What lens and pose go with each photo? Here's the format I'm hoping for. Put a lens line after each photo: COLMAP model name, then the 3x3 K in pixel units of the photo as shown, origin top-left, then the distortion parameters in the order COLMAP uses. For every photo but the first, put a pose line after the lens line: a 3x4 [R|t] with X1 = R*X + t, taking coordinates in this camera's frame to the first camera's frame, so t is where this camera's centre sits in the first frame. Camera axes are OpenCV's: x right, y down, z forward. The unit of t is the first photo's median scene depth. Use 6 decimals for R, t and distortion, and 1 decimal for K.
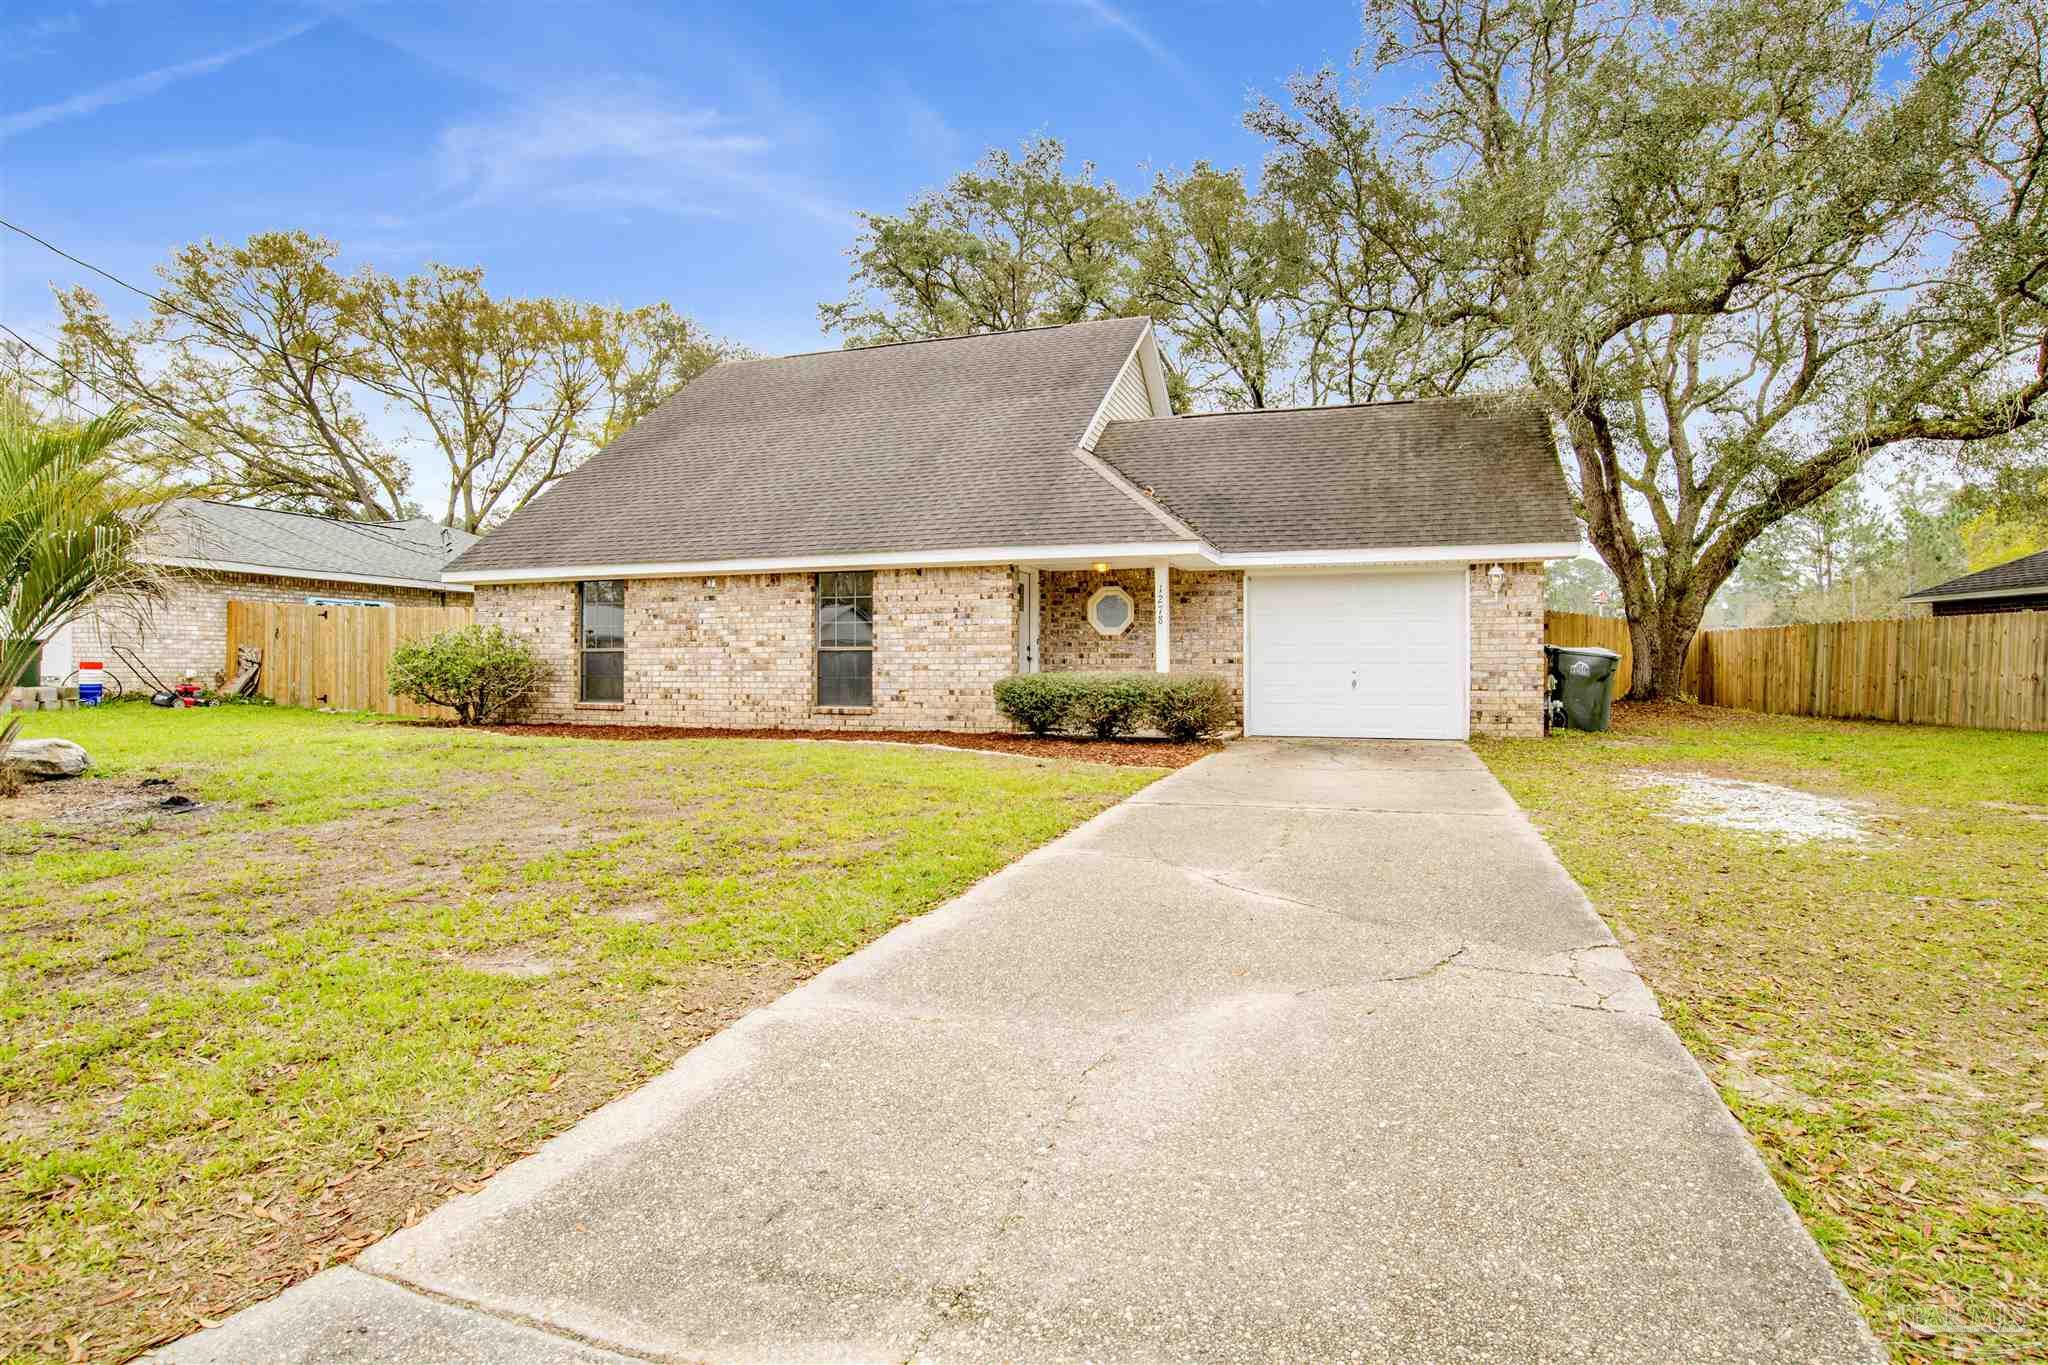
lens RADIAL K [[1073.7, 0, 1012.3], [0, 1073.7, 676.2], [0, 0, 1]] dist [-0.067747, 0.023696]
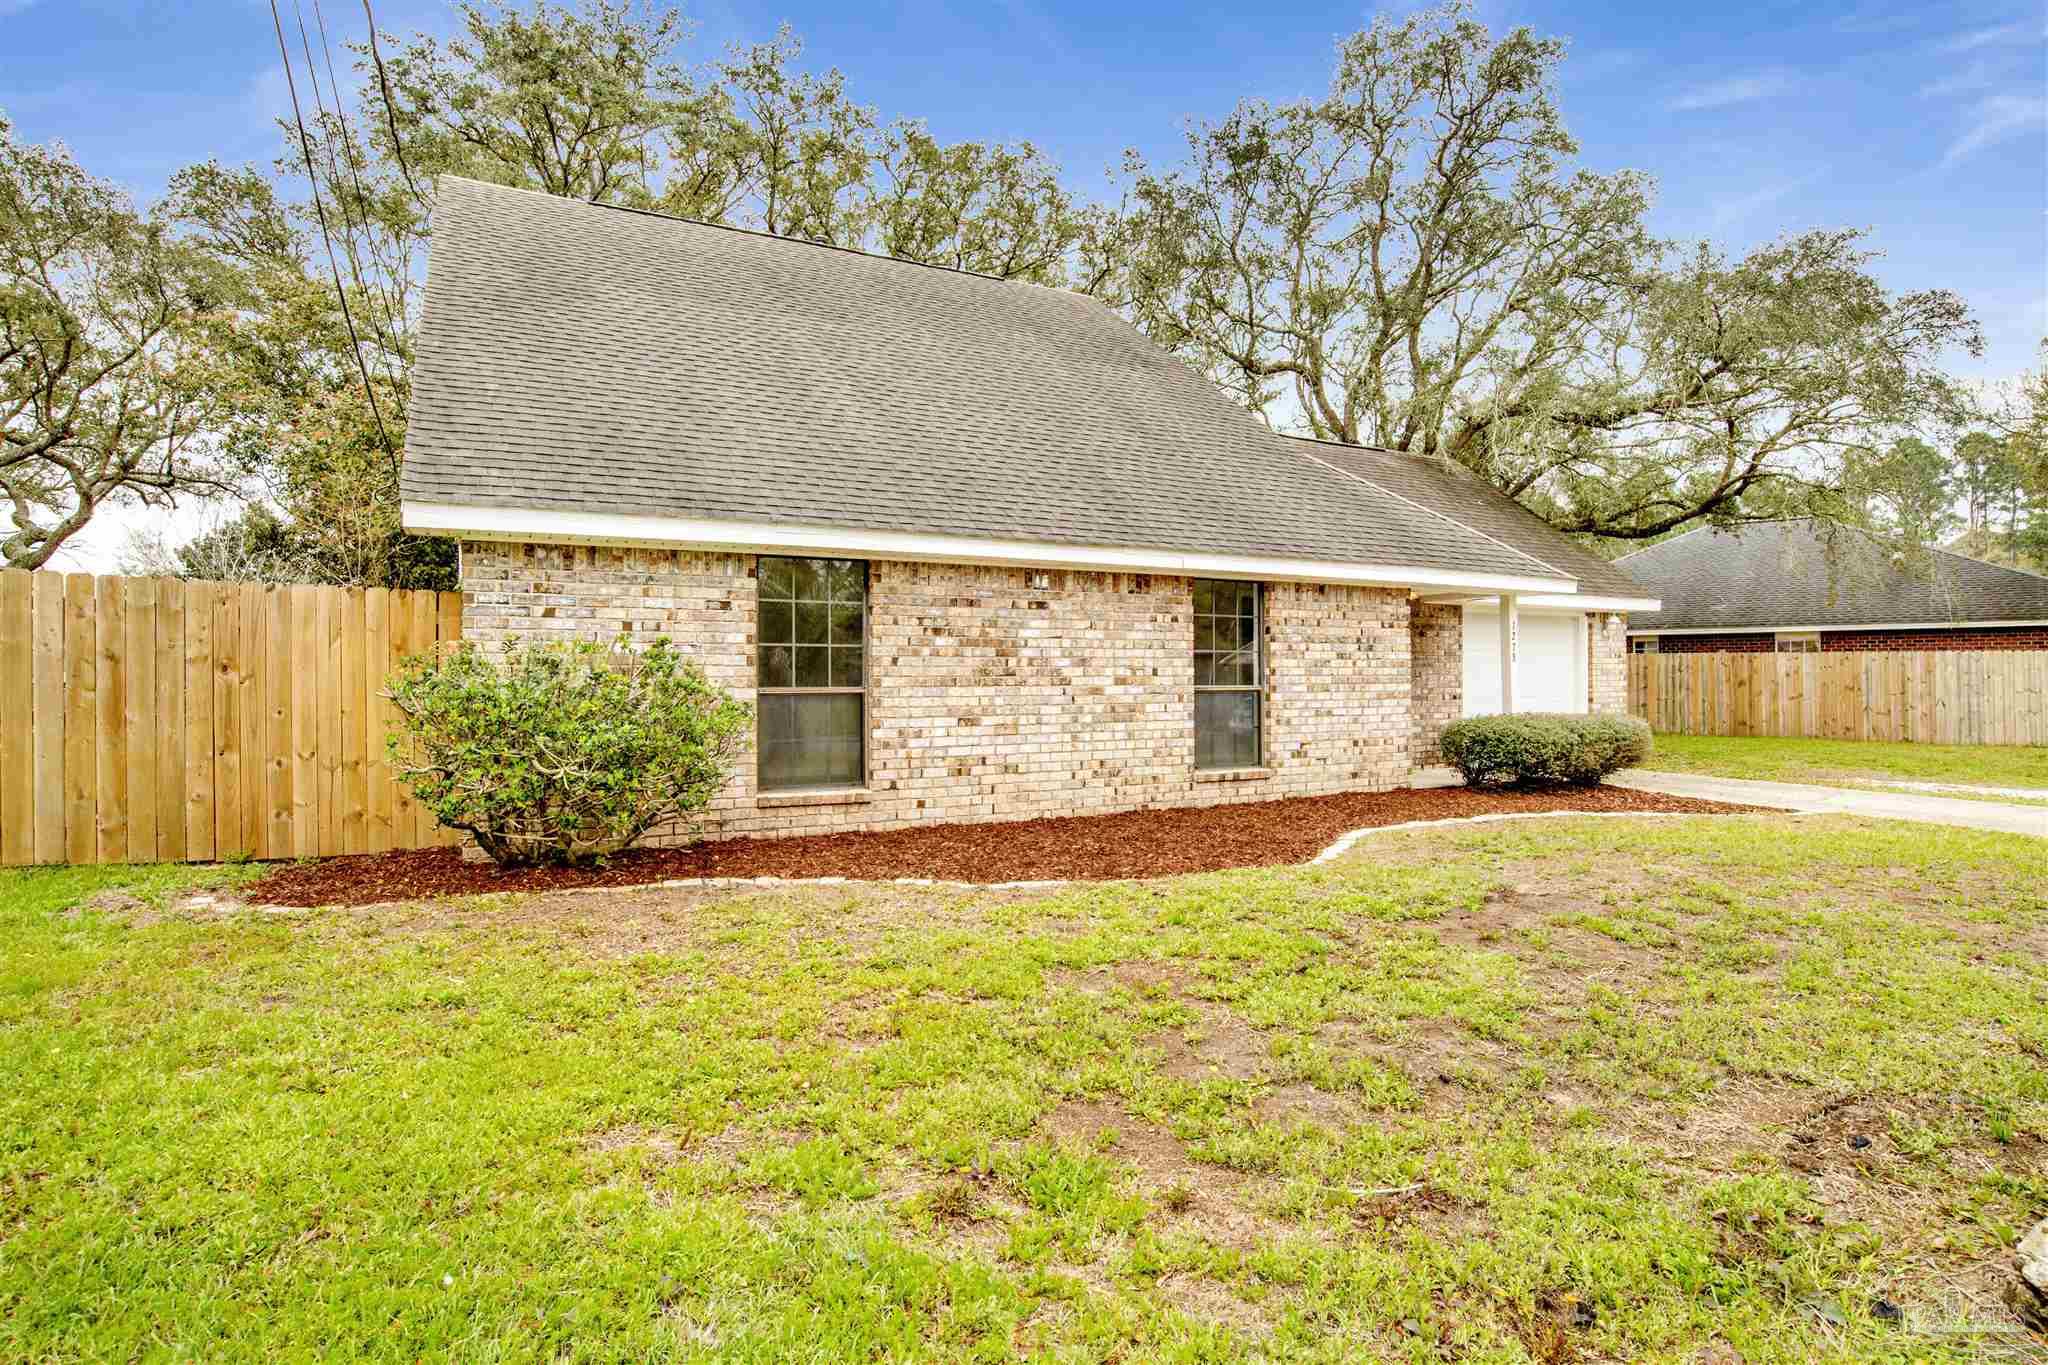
lens RADIAL K [[1073.7, 0, 1029.1], [0, 1073.7, 681.6], [0, 0, 1]] dist [-0.067747, 0.023696]
pose [[0.667539, -0.006911, 0.744543, -0.769590], [0.004812, 0.999976, 0.004968, -0.034064], [-0.744559, 0.000266, 0.667557, 0.618655]]
